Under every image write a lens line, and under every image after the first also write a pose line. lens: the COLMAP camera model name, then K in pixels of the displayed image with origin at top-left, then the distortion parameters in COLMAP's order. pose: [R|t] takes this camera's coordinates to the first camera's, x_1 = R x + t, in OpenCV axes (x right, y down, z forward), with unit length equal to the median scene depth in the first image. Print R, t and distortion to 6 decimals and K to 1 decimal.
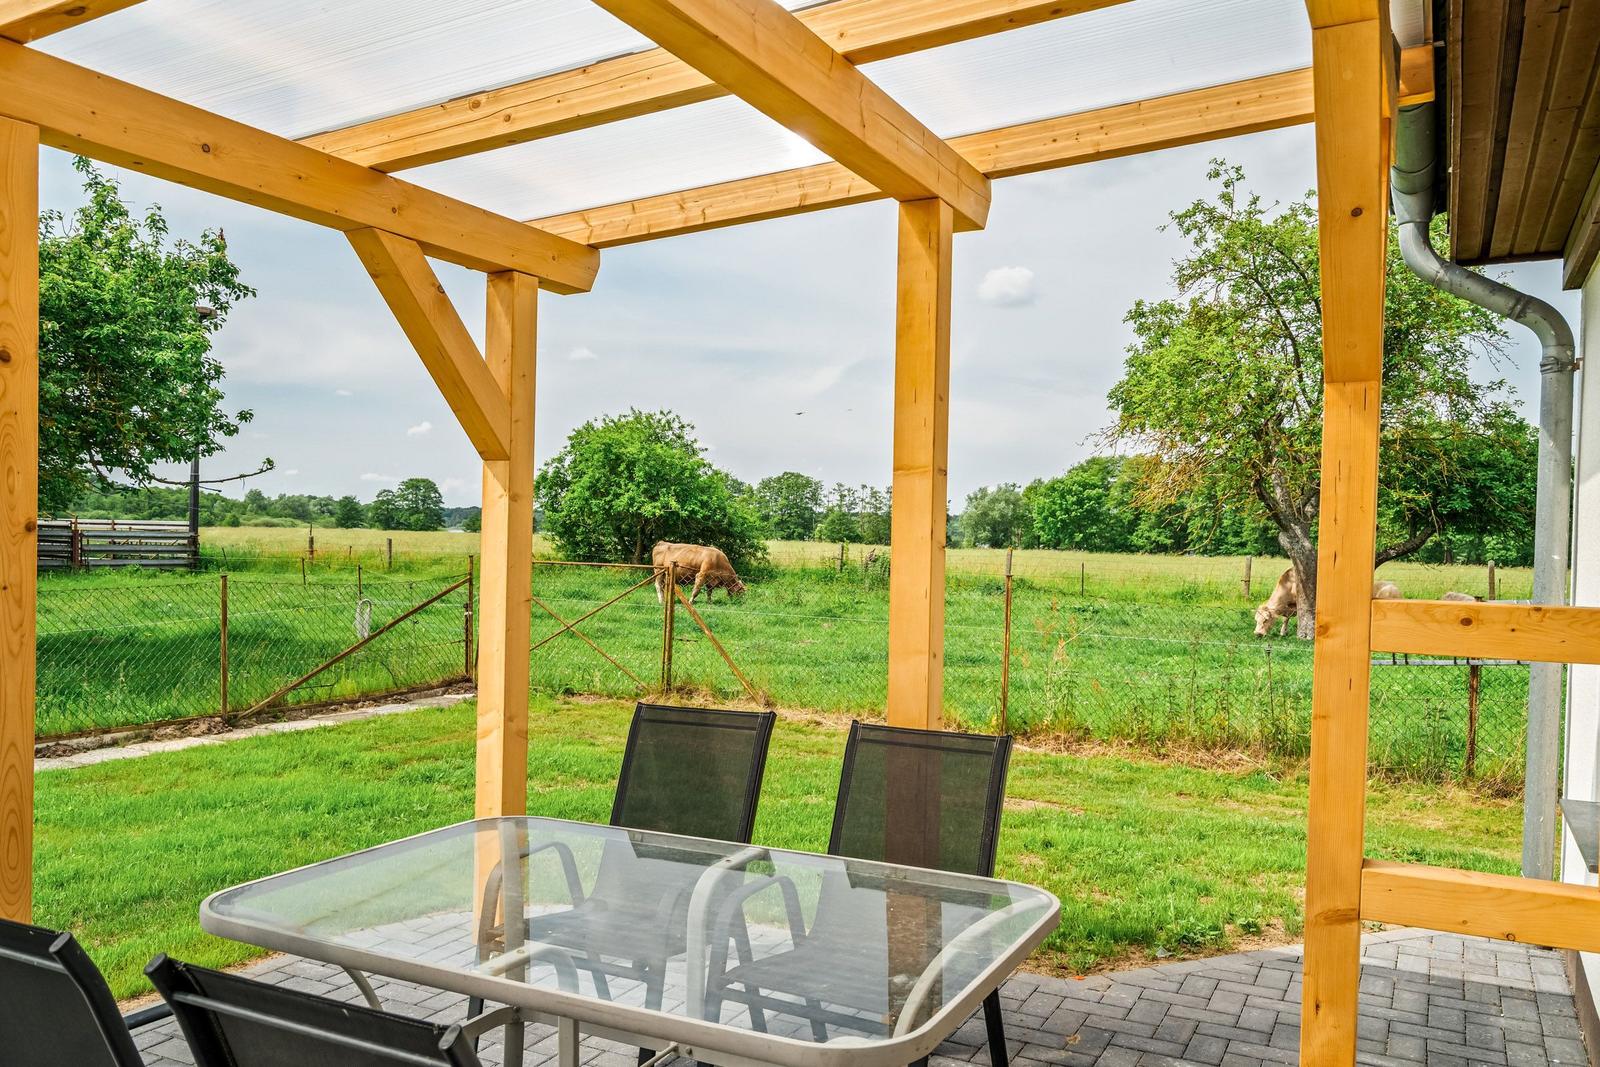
lens RADIAL K [[1271.9, 0, 802.7], [0, 1271.9, 570.9], [0, 0, 1]] dist [0.030287, -0.002839]
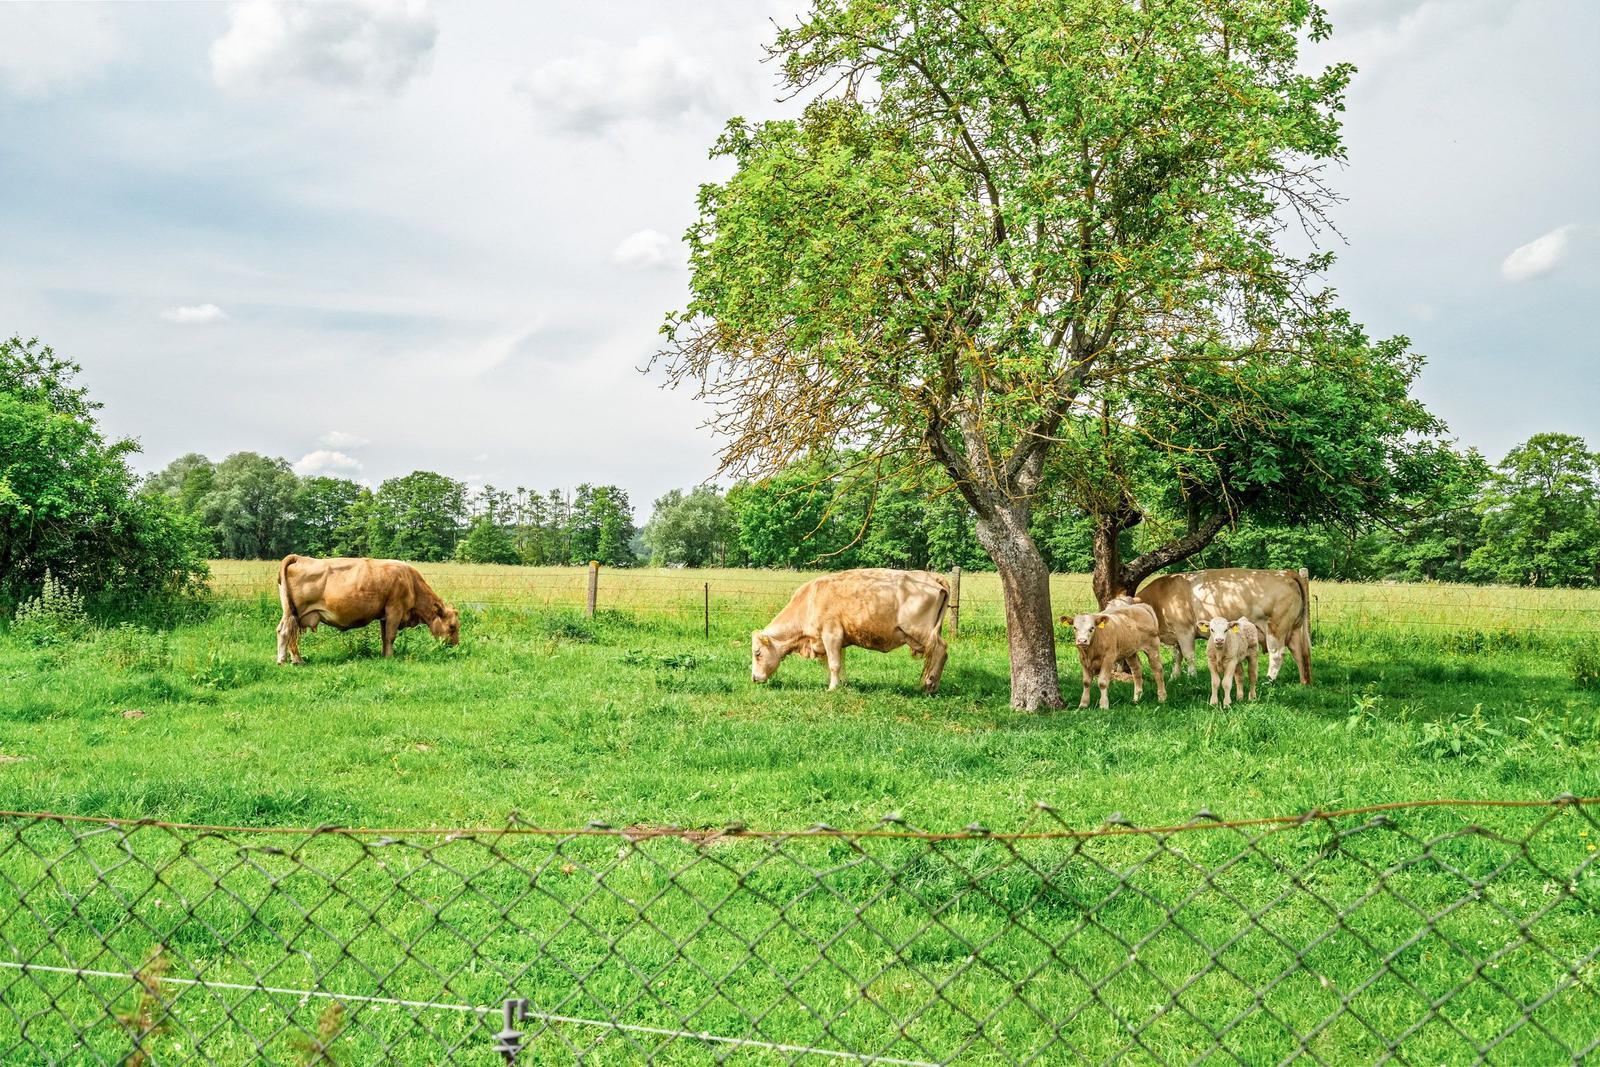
lens RADIAL K [[1626.2, 0, 800.0], [0, 1626.2, 533.5], [0, 0, 1]] dist [0.026558, 0.005275]
pose [[0.977649, -0.011513, 0.209926, 0.104937], [0.019906, 0.999083, -0.037910, 0.000664], [-0.209297, 0.041242, 0.976982, 0.226815]]
